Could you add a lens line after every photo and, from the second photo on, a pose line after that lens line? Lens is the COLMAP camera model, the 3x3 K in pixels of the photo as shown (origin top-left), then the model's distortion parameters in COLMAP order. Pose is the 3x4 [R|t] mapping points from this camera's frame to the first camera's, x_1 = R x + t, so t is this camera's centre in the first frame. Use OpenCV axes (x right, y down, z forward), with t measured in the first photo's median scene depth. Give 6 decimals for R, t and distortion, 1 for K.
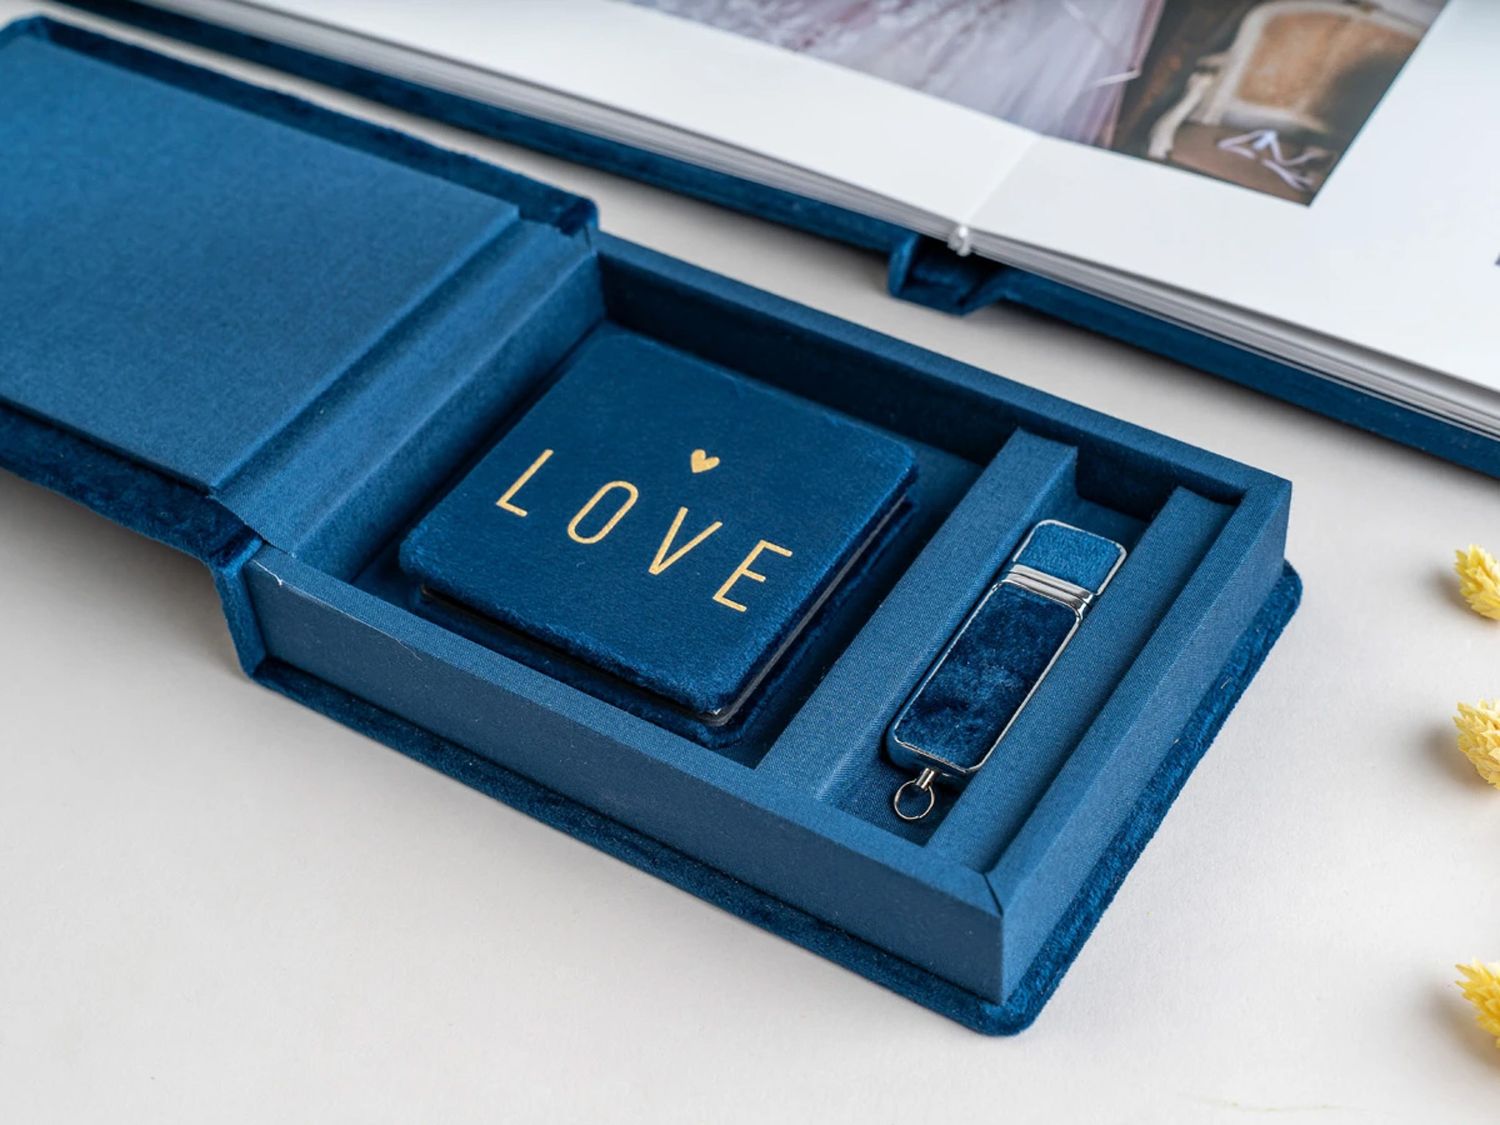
lens RADIAL K [[2559.9, 0, 750.0], [0, 2559.9, 562.5], [0, 0, 1]] dist [0.082475, -1.008034]
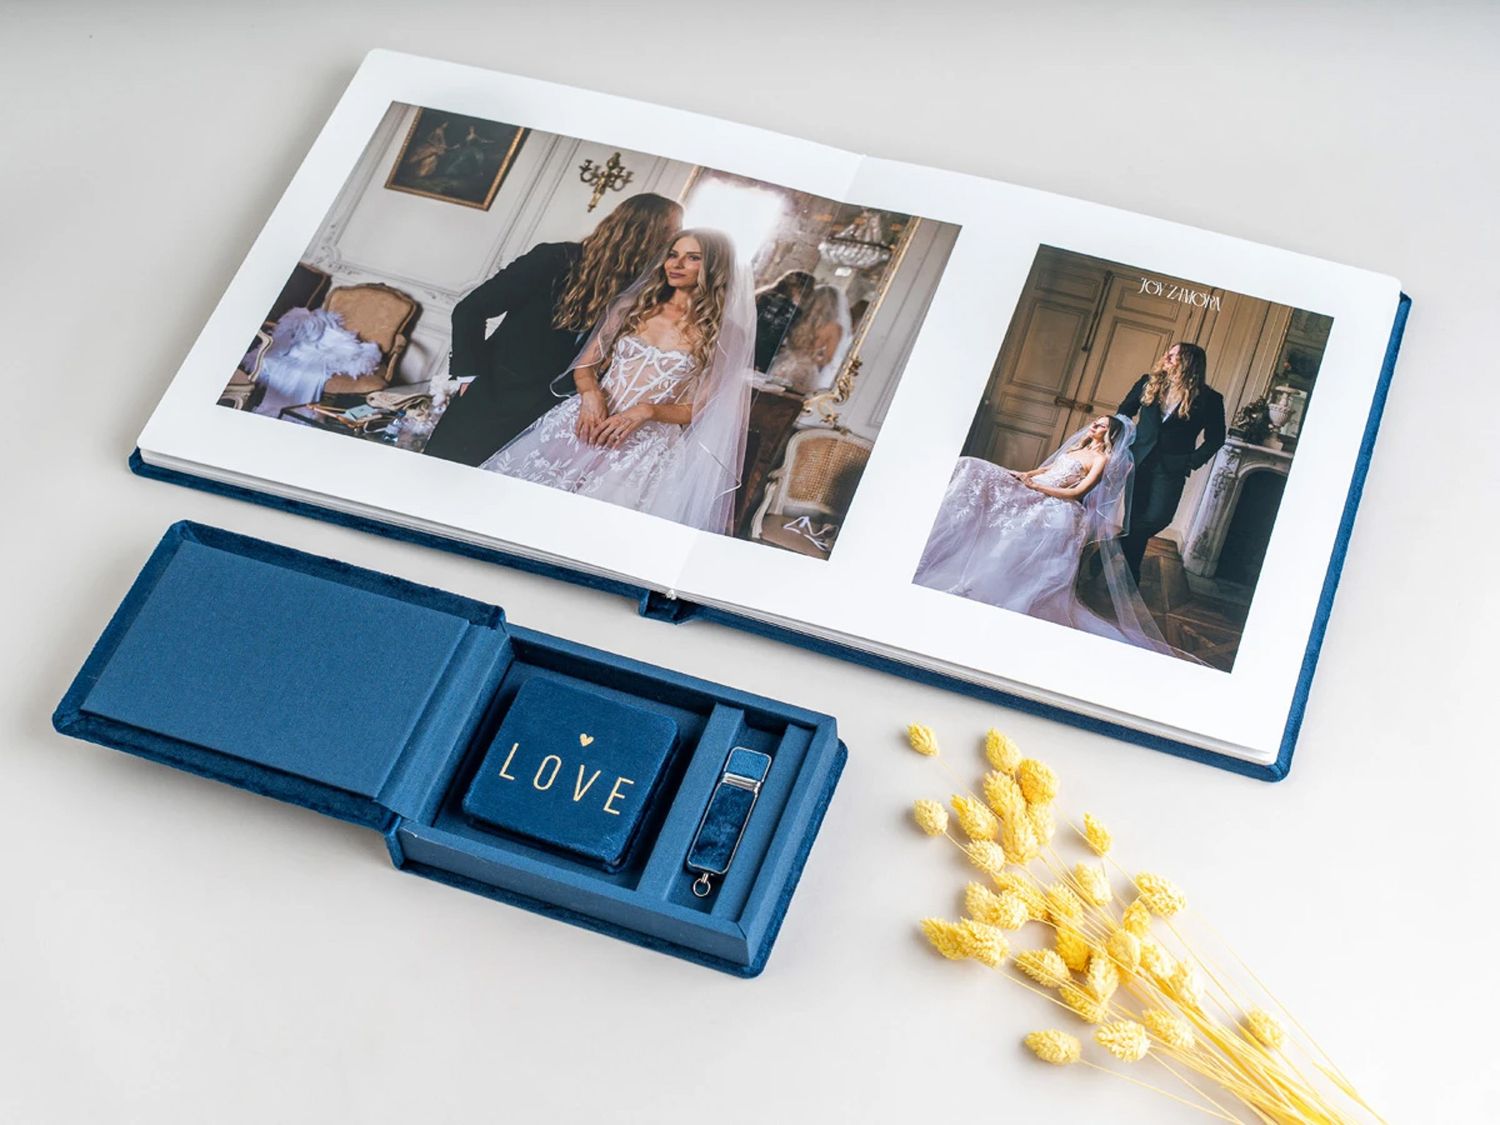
lens RADIAL K [[2559.9, 0, 750.0], [0, 2559.9, 562.5], [0, 0, 1]] dist [0.082475, -1.008034]
pose [[0.978033, -0.164912, 0.127495, -0.137712], [0.144036, 0.976791, 0.158536, -0.538040], [-0.150680, -0.136689, 0.979087, -1.233525]]
